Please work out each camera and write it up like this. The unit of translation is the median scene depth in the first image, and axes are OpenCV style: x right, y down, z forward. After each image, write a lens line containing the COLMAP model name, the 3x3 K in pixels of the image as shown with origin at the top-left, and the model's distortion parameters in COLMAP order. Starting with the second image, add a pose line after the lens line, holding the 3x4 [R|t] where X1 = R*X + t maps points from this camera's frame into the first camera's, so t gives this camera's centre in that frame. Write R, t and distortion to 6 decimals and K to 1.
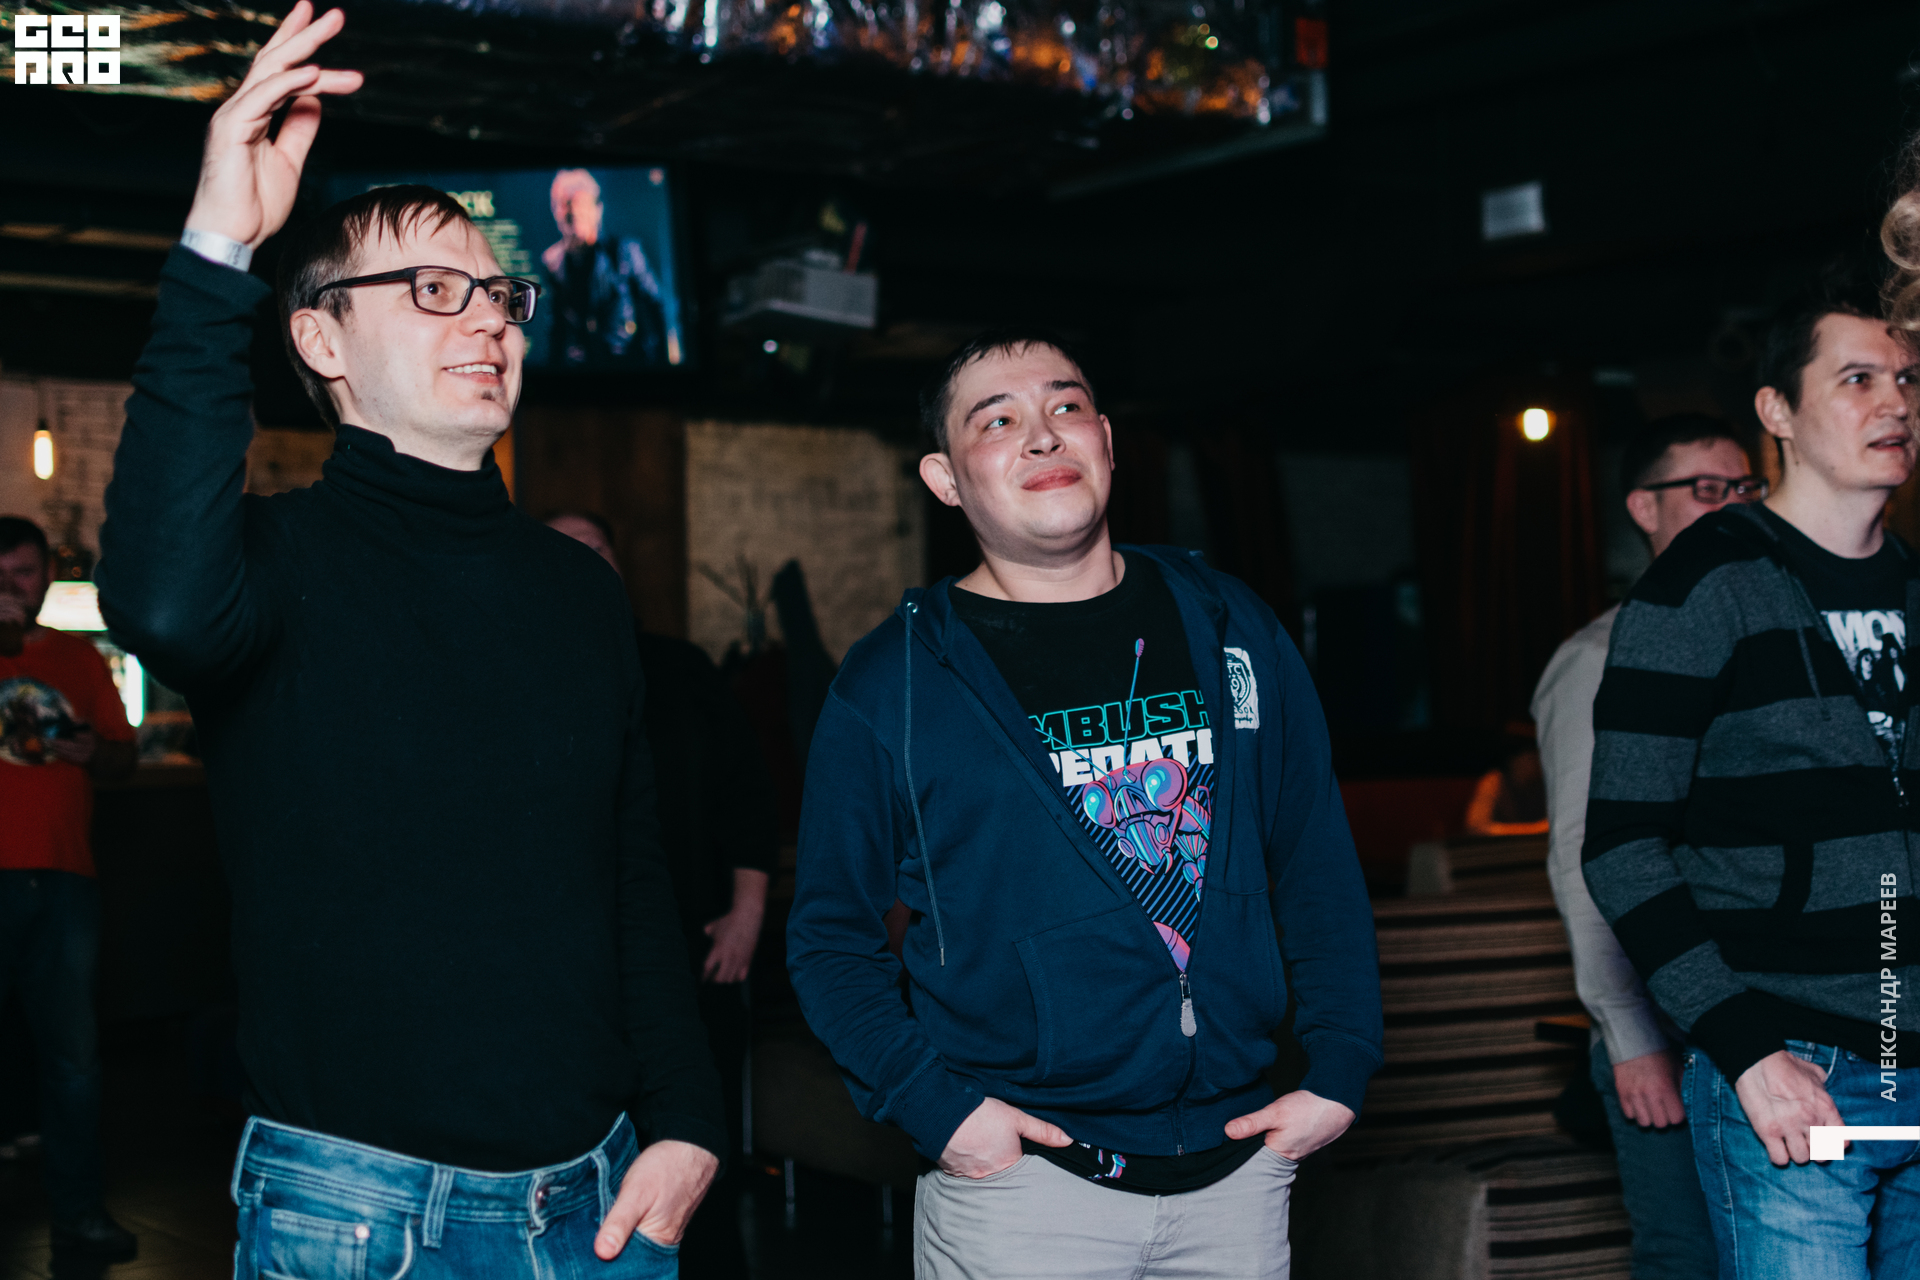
lens RADIAL K [[2977.1, 0, 959.4], [0, 2977.1, 639.9], [0, 0, 1]] dist [0.085731, 0.000000]
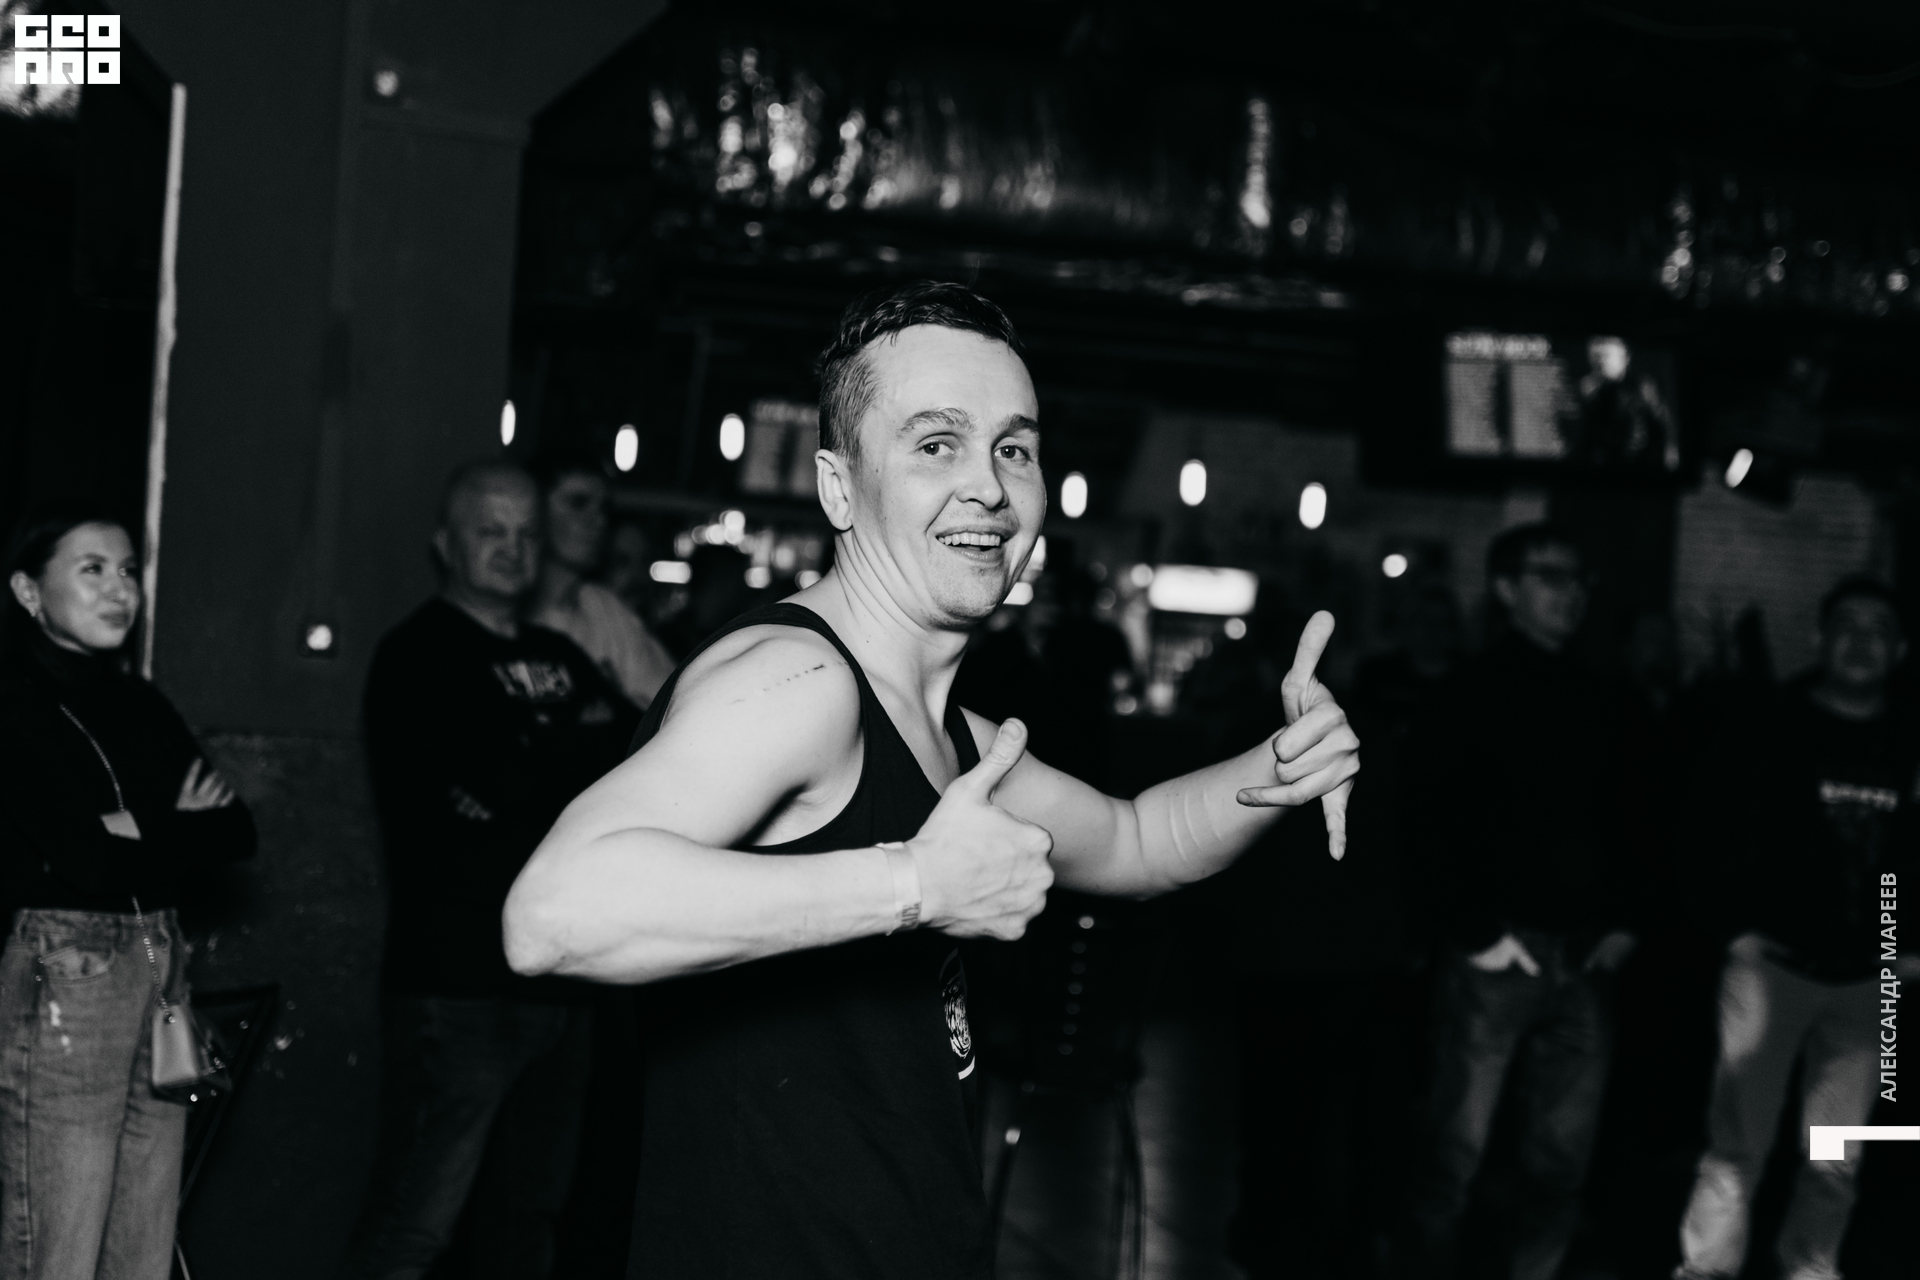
lens RADIAL K [[2977.1, 0, 967.8], [0, 2977.1, 650.9], [0, 0, 1]] dist [0.085731, 0.000000]
pose [[0.944324, 0.083397, -0.318273, 0.045672], [-0.078516, 0.996515, 0.028157, -0.022043], [0.319512, -0.001600, 0.947581, -0.421778]]
